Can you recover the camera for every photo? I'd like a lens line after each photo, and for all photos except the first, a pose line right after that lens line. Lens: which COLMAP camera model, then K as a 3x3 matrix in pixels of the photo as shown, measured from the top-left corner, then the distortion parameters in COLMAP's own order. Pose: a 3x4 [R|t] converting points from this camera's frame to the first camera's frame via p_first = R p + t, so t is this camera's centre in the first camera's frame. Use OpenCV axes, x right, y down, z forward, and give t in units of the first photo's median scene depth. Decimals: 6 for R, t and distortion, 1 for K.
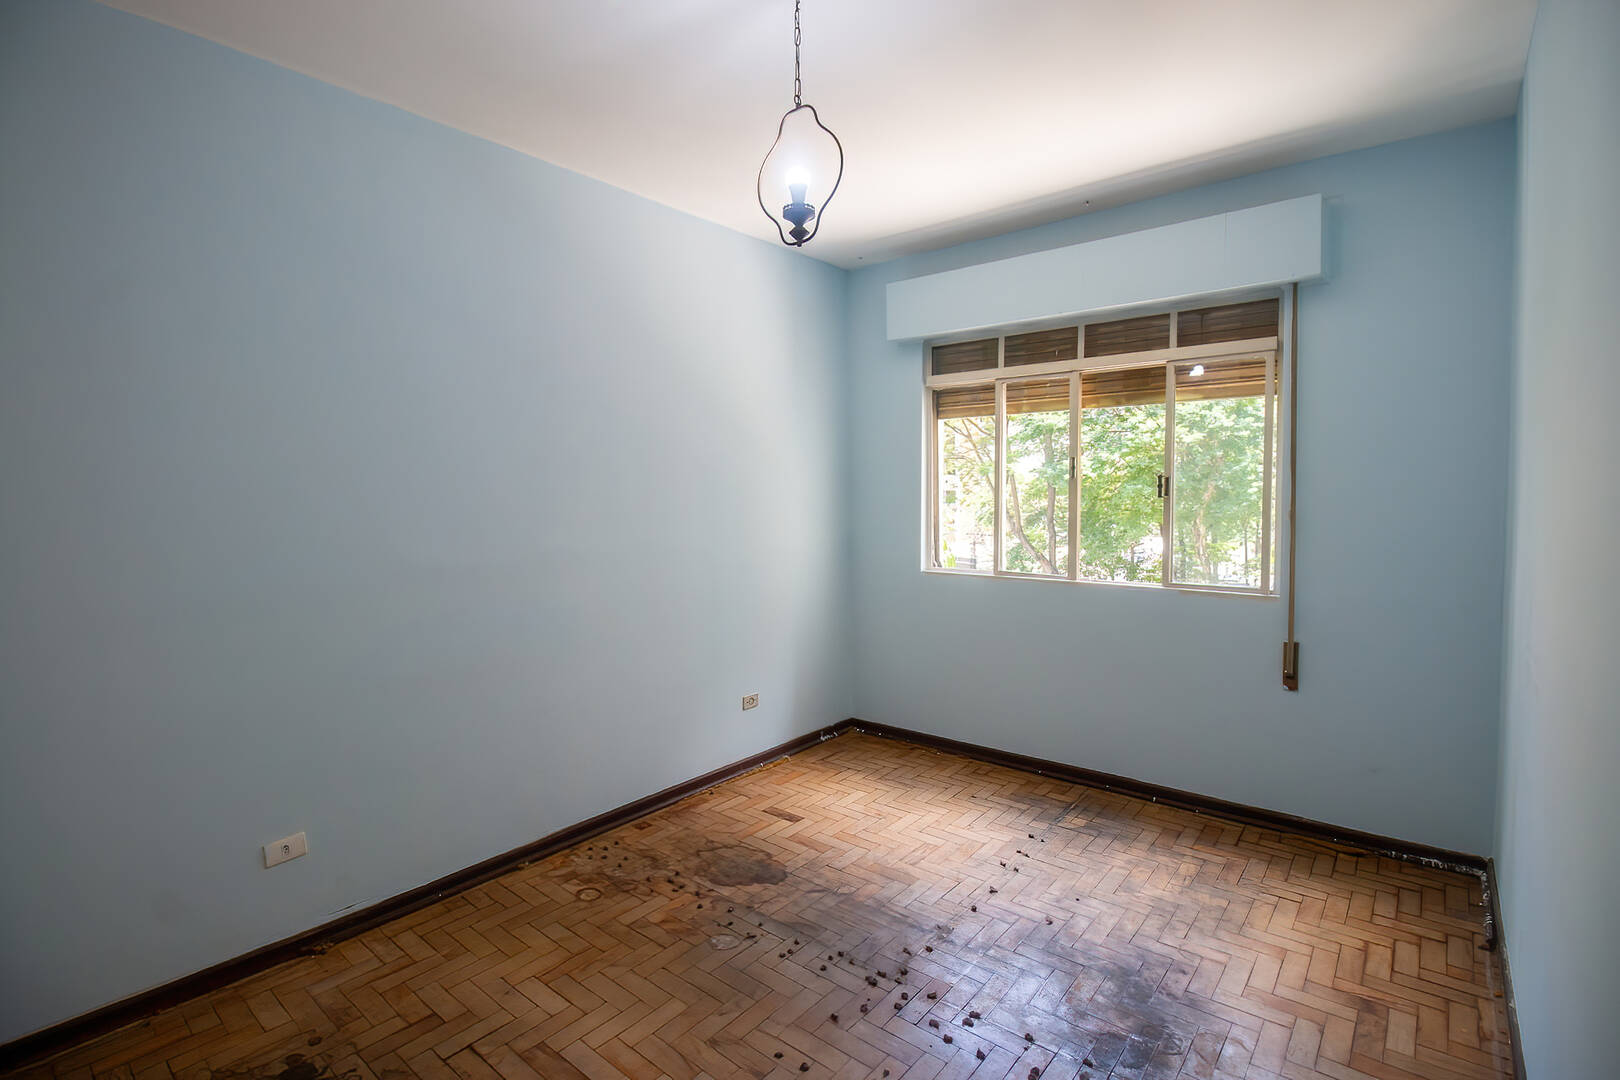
lens RADIAL K [[758.1, 0, 818.0], [0, 758.1, 526.1], [0, 0, 1]] dist [0.002442, -0.015937]
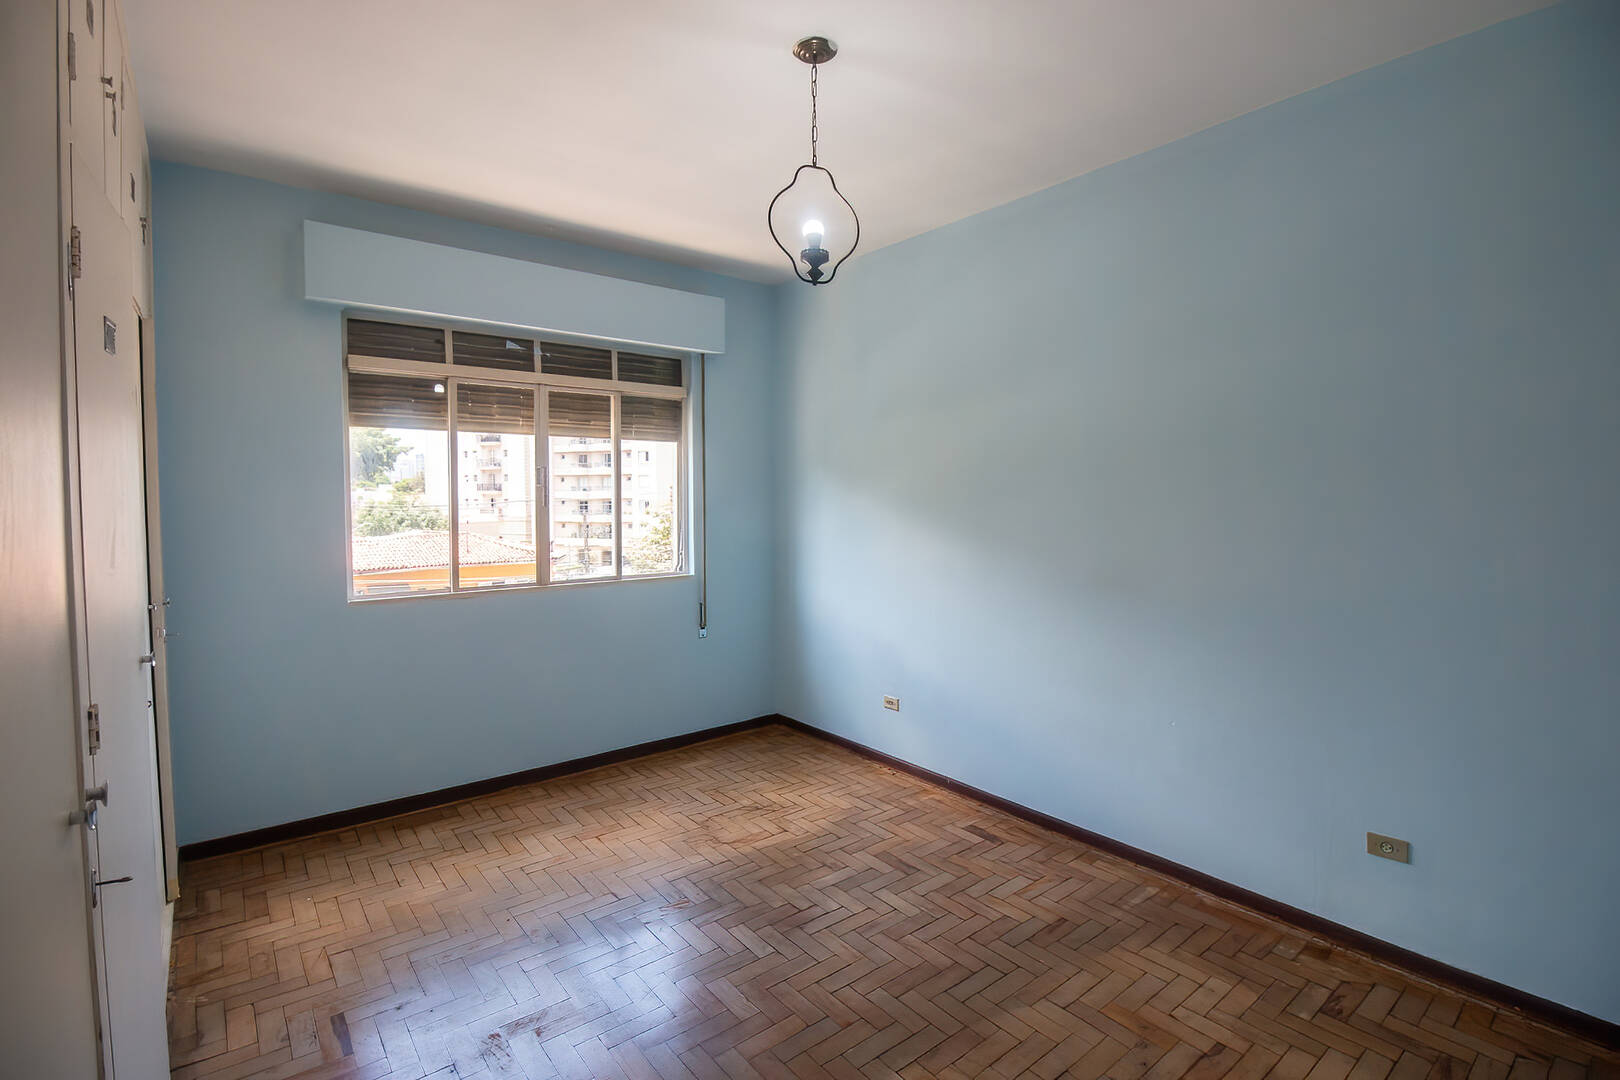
lens RADIAL K [[758.7, 0, 816.9], [0, 758.7, 527.0], [0, 0, 1]] dist [-0.001512, -0.010280]
pose [[0.218876, -0.035395, 0.975111, -0.699569], [0.045179, 0.998638, 0.026108, -0.019875], [-0.974706, 0.038340, 0.220177, 0.457324]]
